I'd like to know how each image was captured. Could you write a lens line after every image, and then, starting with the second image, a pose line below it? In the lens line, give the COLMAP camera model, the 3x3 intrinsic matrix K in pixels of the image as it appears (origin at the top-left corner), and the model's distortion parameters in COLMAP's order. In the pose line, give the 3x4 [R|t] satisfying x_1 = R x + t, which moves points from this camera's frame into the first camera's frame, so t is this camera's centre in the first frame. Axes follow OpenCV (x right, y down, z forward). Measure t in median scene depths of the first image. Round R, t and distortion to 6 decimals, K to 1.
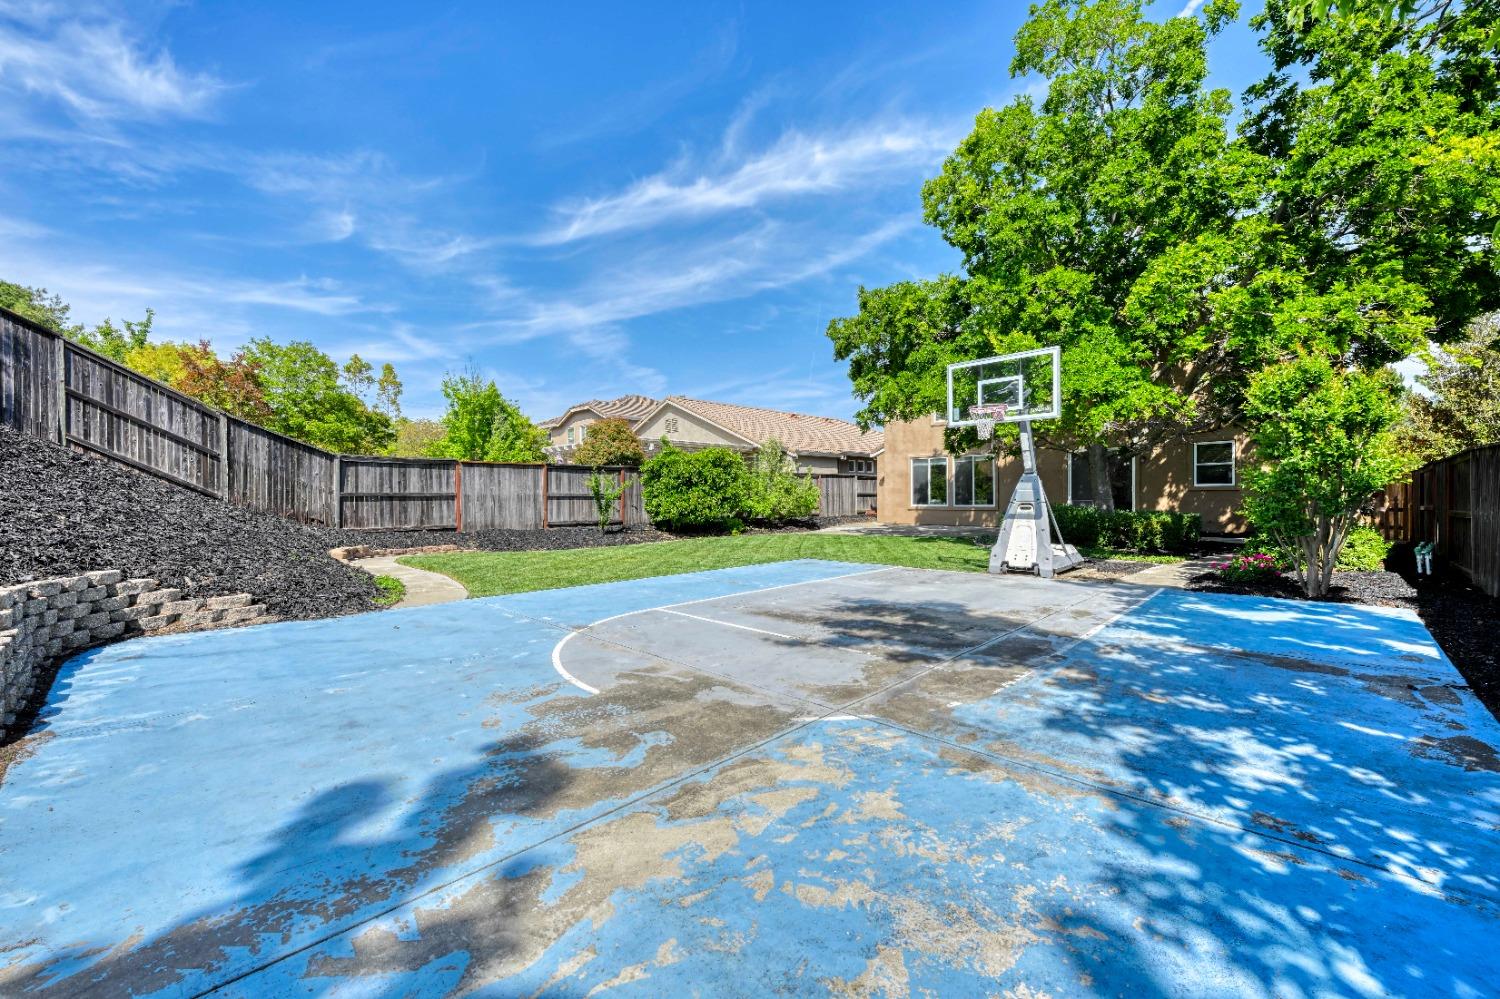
lens RADIAL K [[588.6, 0, 753.9], [0, 588.6, 496.6], [0, 0, 1]] dist [-0.000645, -0.000062]
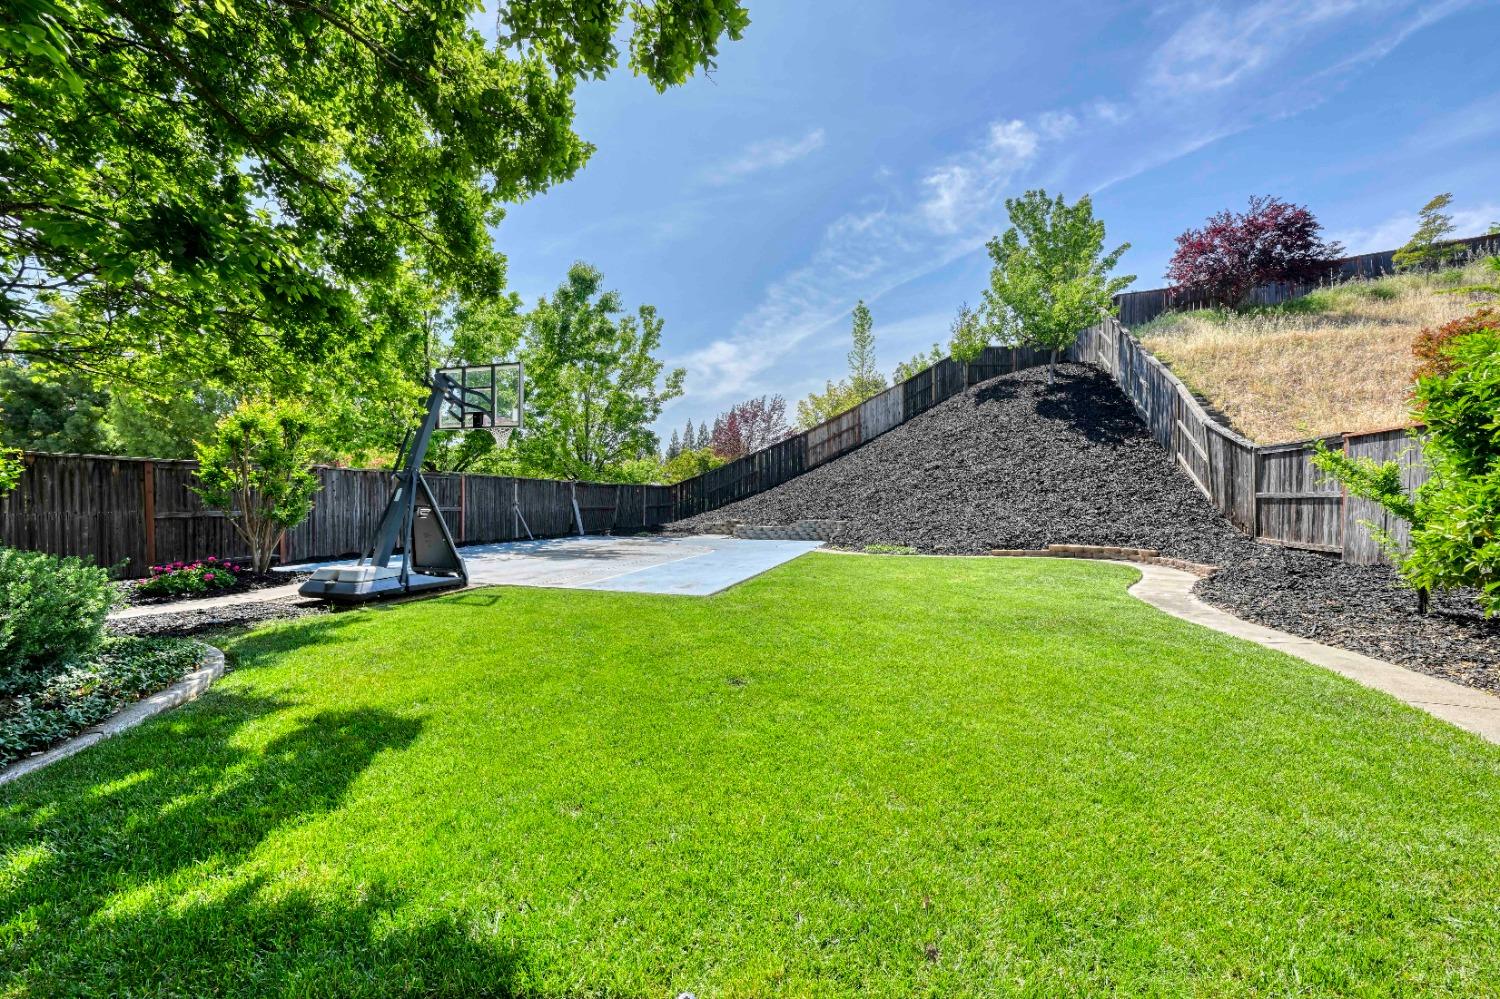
lens RADIAL K [[588.6, 0, 763.8], [0, 588.6, 510.4], [0, 0, 1]] dist [-0.000645, -0.000062]
pose [[-0.885272, 0.011162, -0.464940, 0.312760], [-0.000524, 0.999687, 0.024997, -0.003931], [0.465074, 0.022373, -0.884989, 1.418063]]
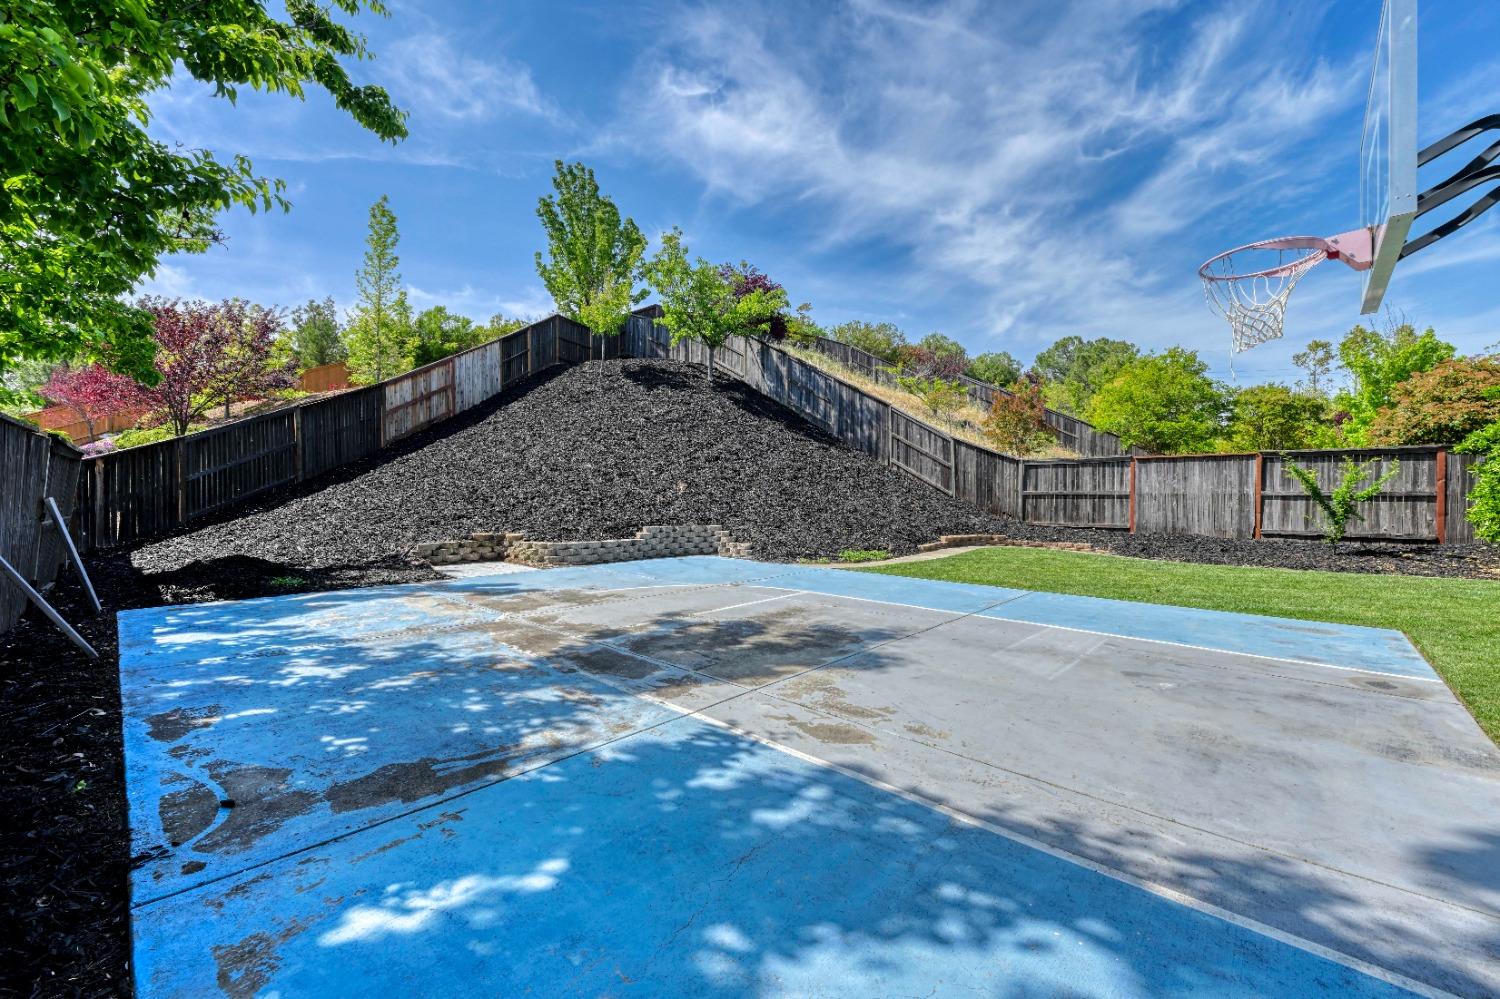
lens RADIAL K [[588.6, 0, 753.0], [0, 588.6, 492.4], [0, 0, 1]] dist [-0.000645, -0.000062]
pose [[0.034173, -0.000964, -0.999415, 0.474166], [-0.004056, 0.999991, -0.001103, -0.001662], [0.999408, 0.004092, 0.034169, 0.412216]]
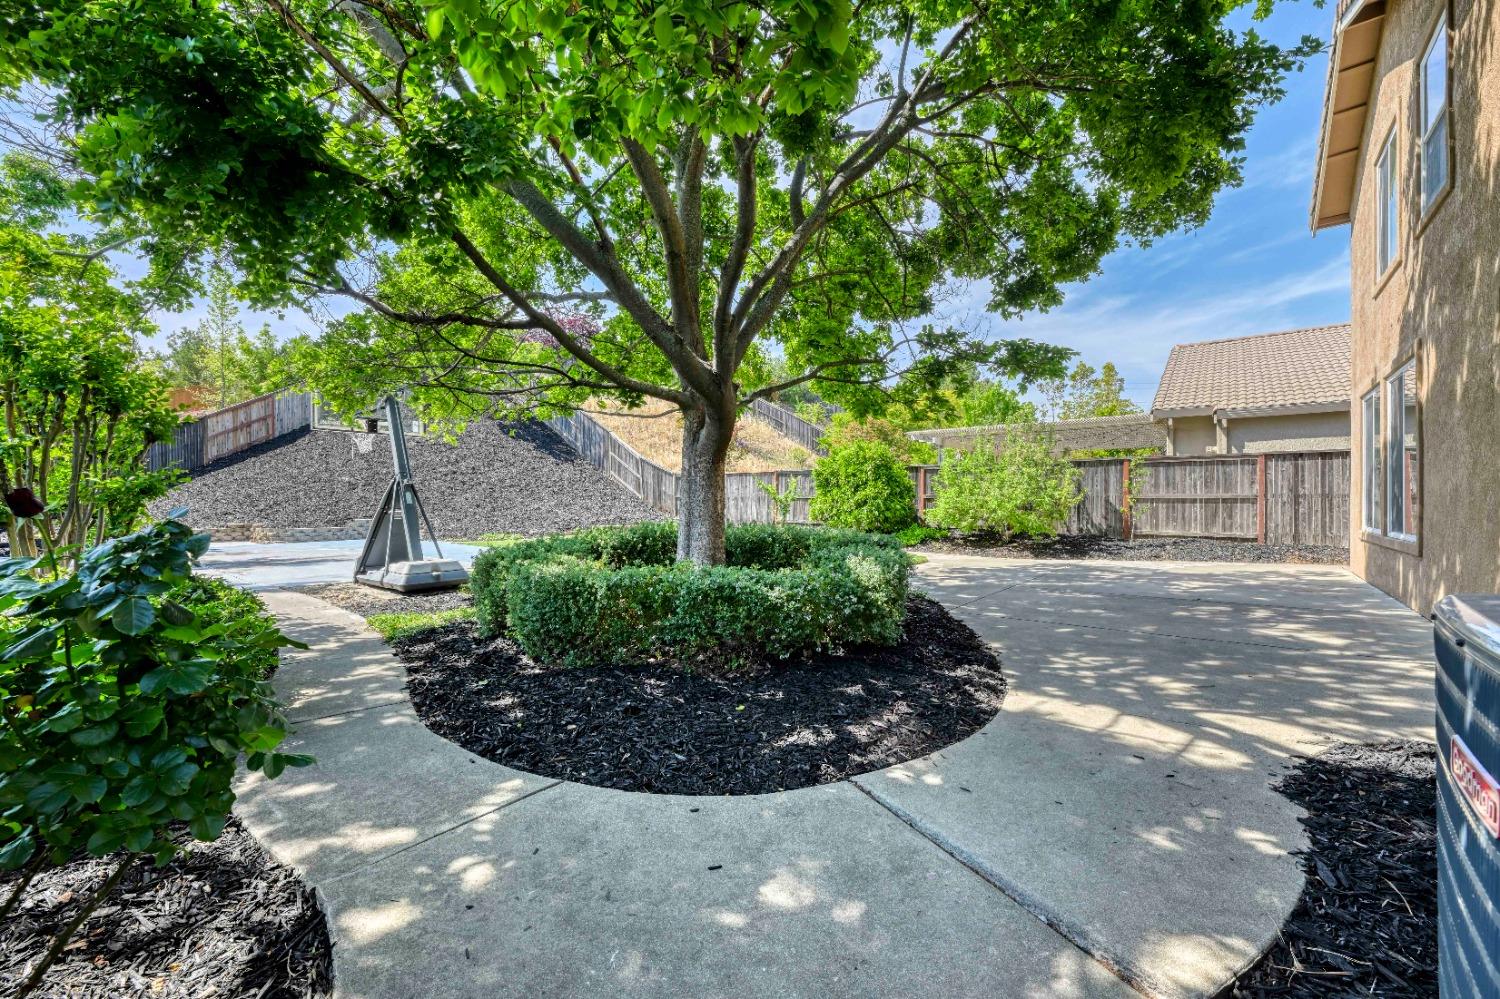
lens RADIAL K [[588.6, 0, 755.5], [0, 588.6, 502.2], [0, 0, 1]] dist [-0.000645, -0.000062]
pose [[0.106629, 0.016537, -0.994161, 1.051924], [-0.004451, 0.999860, 0.016155, -0.017706], [0.994289, 0.002703, 0.106688, 1.054467]]
